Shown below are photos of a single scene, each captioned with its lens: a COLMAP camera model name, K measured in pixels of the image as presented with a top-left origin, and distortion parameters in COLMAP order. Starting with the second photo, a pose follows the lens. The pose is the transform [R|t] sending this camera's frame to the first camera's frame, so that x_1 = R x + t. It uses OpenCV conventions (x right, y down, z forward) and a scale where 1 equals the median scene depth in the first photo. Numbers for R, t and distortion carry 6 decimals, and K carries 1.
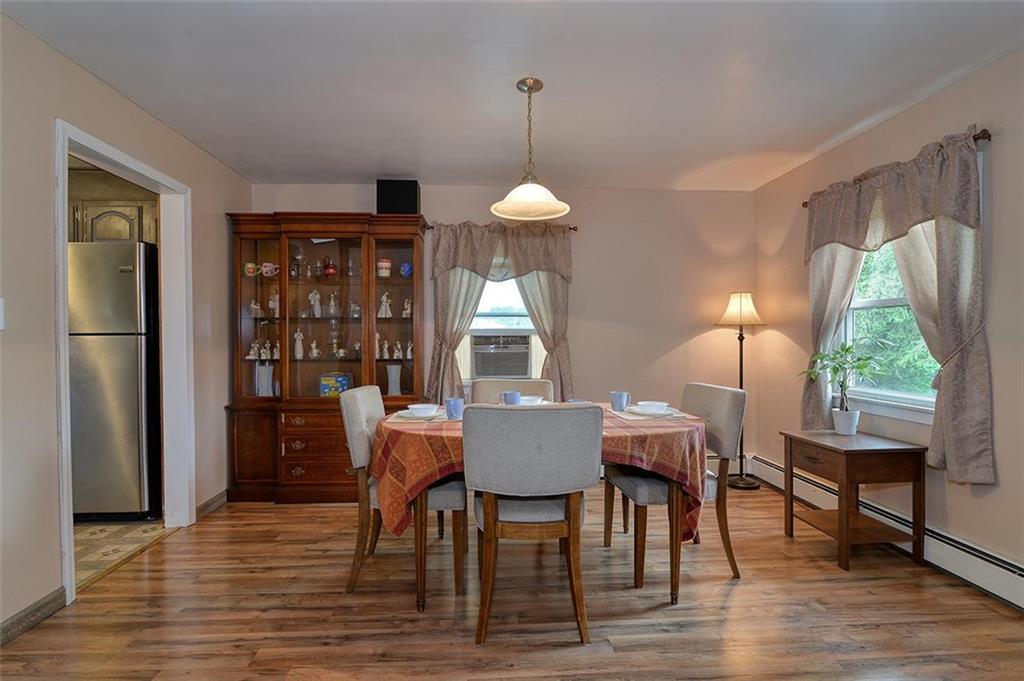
lens RADIAL K [[469.4, 0, 509.8], [0, 469.4, 342.2], [0, 0, 1]] dist [-0.015013, -0.000216]
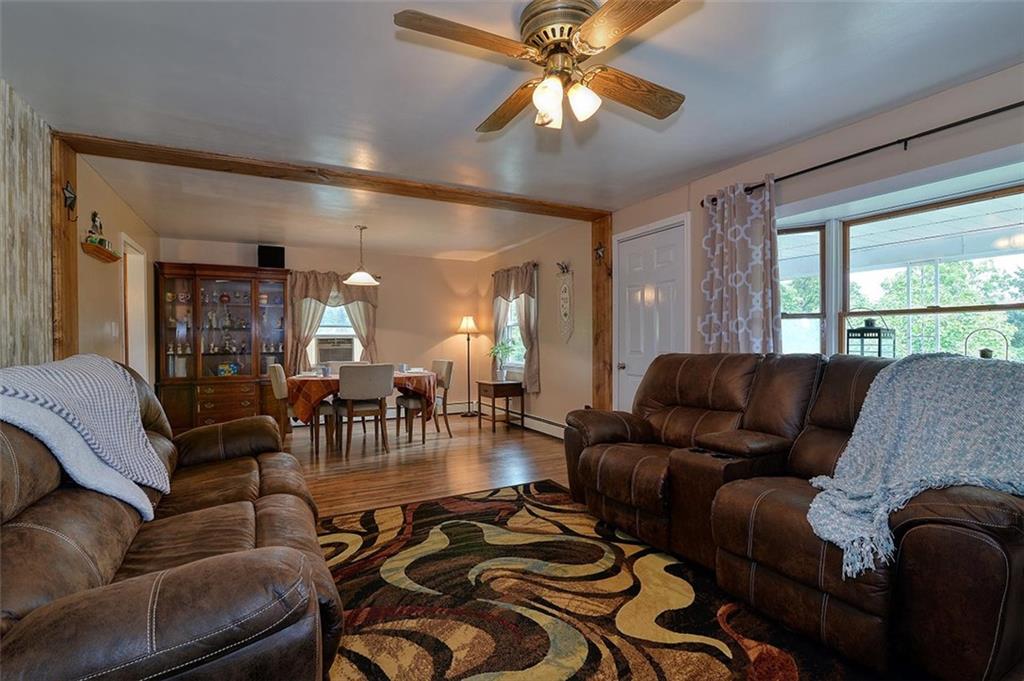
lens RADIAL K [[469.4, 0, 512.8], [0, 469.4, 342.9], [0, 0, 1]] dist [-0.015013, -0.000216]
pose [[0.909074, -0.007070, 0.416575, -0.155599], [0.007343, 0.999973, 0.000948, 0.006189], [-0.416571, 0.002197, 0.909101, -0.892331]]
